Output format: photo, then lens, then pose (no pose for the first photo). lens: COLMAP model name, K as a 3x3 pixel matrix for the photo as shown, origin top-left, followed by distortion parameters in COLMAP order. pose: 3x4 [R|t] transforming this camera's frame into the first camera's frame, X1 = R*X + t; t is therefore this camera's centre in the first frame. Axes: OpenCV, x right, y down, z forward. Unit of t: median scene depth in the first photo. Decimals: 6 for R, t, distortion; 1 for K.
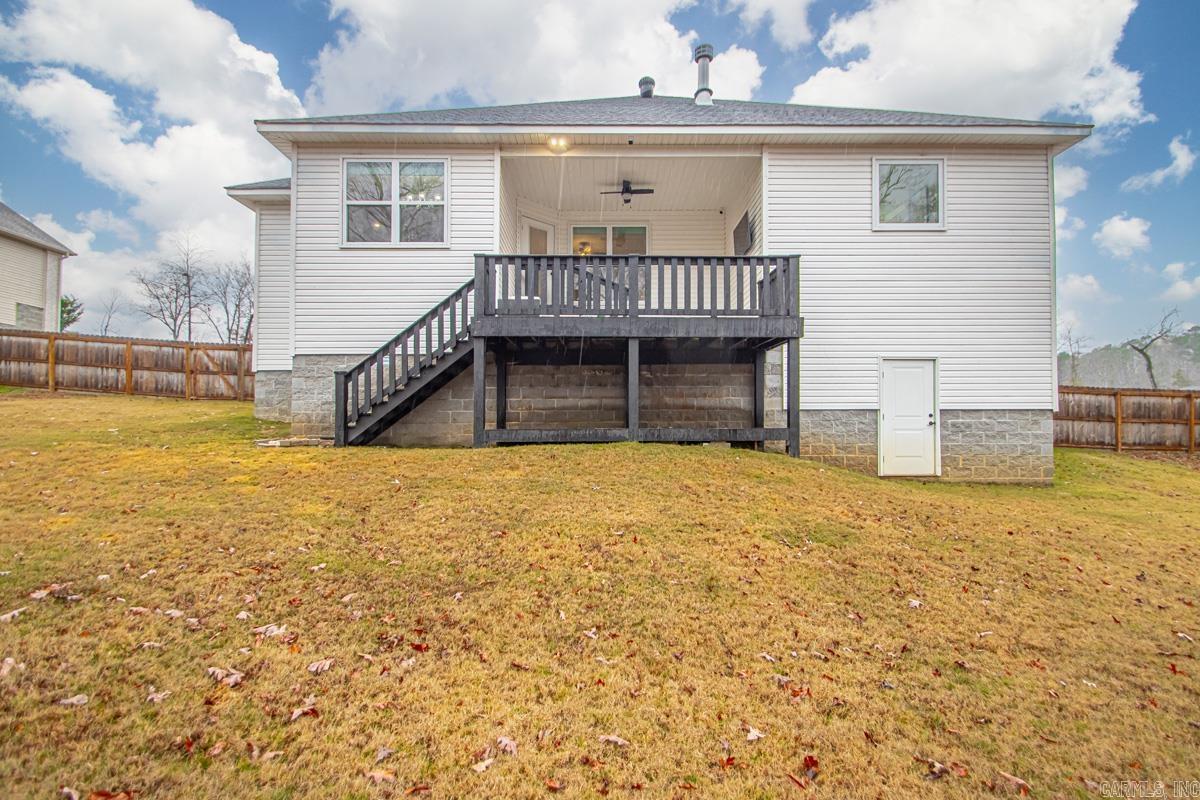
lens RADIAL K [[552.7, 0, 601.4], [0, 552.7, 419.5], [0, 0, 1]] dist [0.000666, -0.000139]
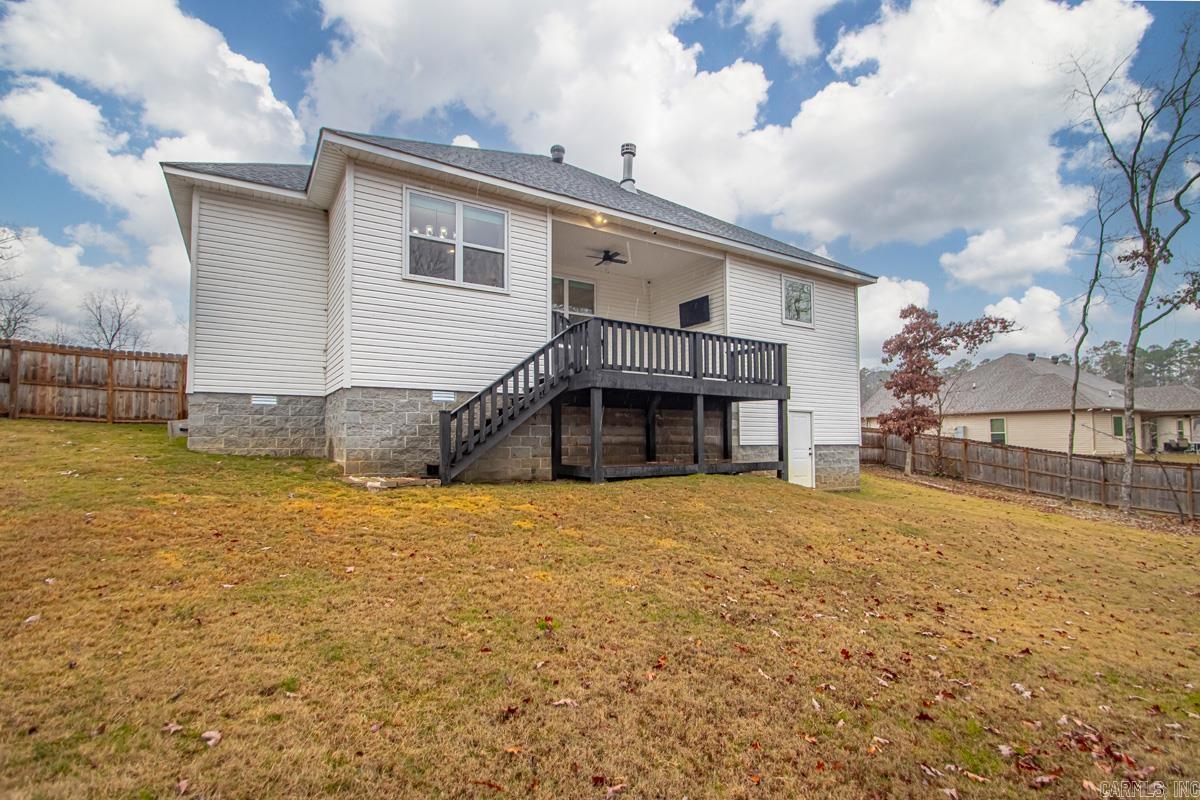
lens RADIAL K [[532.3, 0, 613.8], [0, 532.3, 420.3], [0, 0, 1]] dist [-0.002984, -0.000852]
pose [[0.858487, 0.022362, 0.512348, -0.623755], [-0.011298, 0.999631, -0.024700, -0.043147], [-0.512711, 0.015416, 0.858423, 0.014656]]
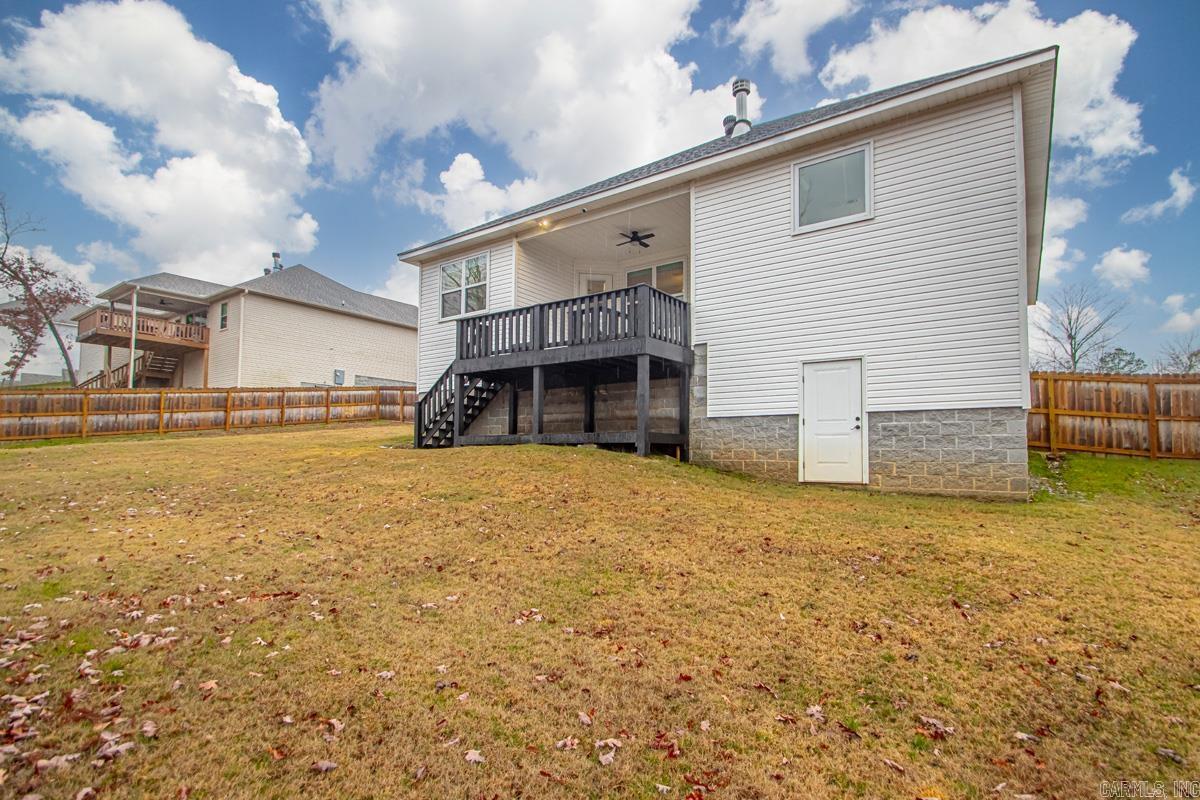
lens RADIAL K [[543.2, 0, 603.8], [0, 543.2, 427.7], [0, 0, 1]] dist [0.010624, -0.014799]
pose [[0.828656, -0.021389, -0.559350, 0.754303], [0.004100, 0.999475, -0.032144, 0.035512], [0.559744, 0.024343, 0.828308, 0.002939]]
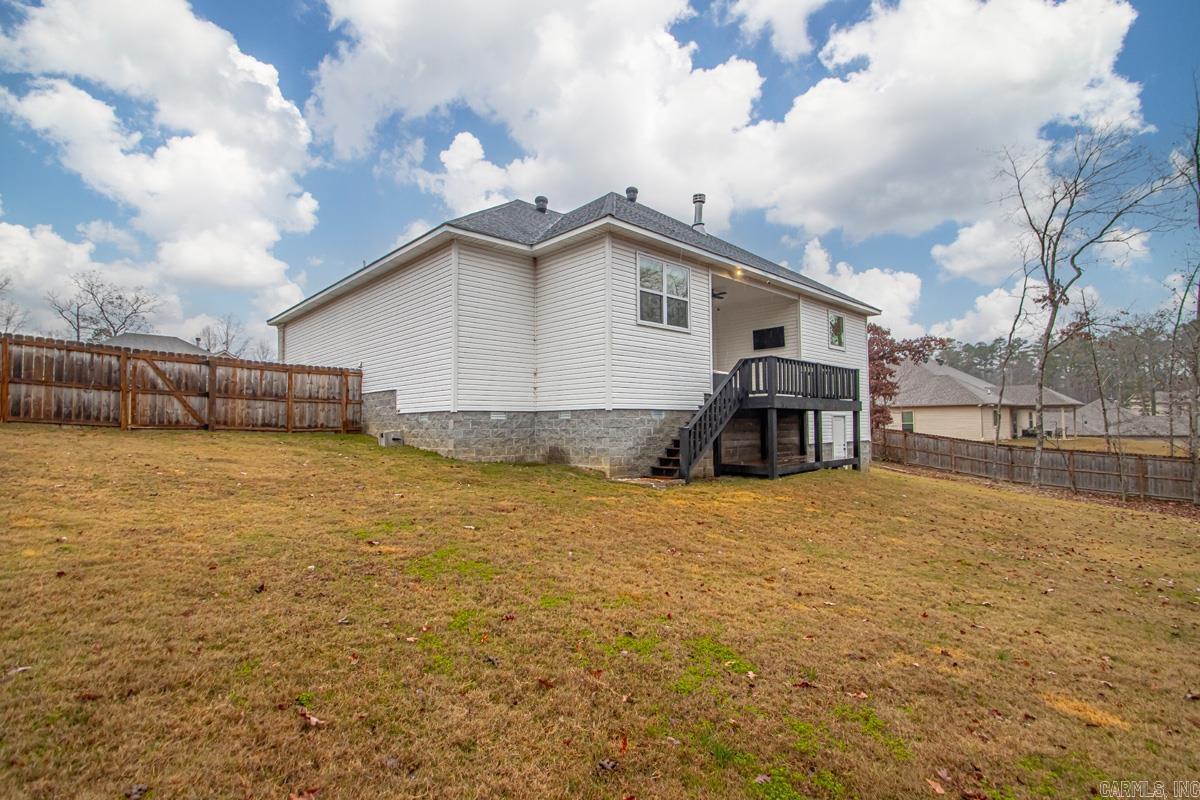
lens RADIAL K [[527.8, 0, 604.1], [0, 527.8, 402.6], [0, 0, 1]] dist [0.000795, 0.000033]
pose [[0.752488, 0.025689, 0.658105, -1.301544], [-0.006711, 0.999486, -0.031341, -0.094155], [-0.658572, 0.019167, 0.752274, 0.153913]]
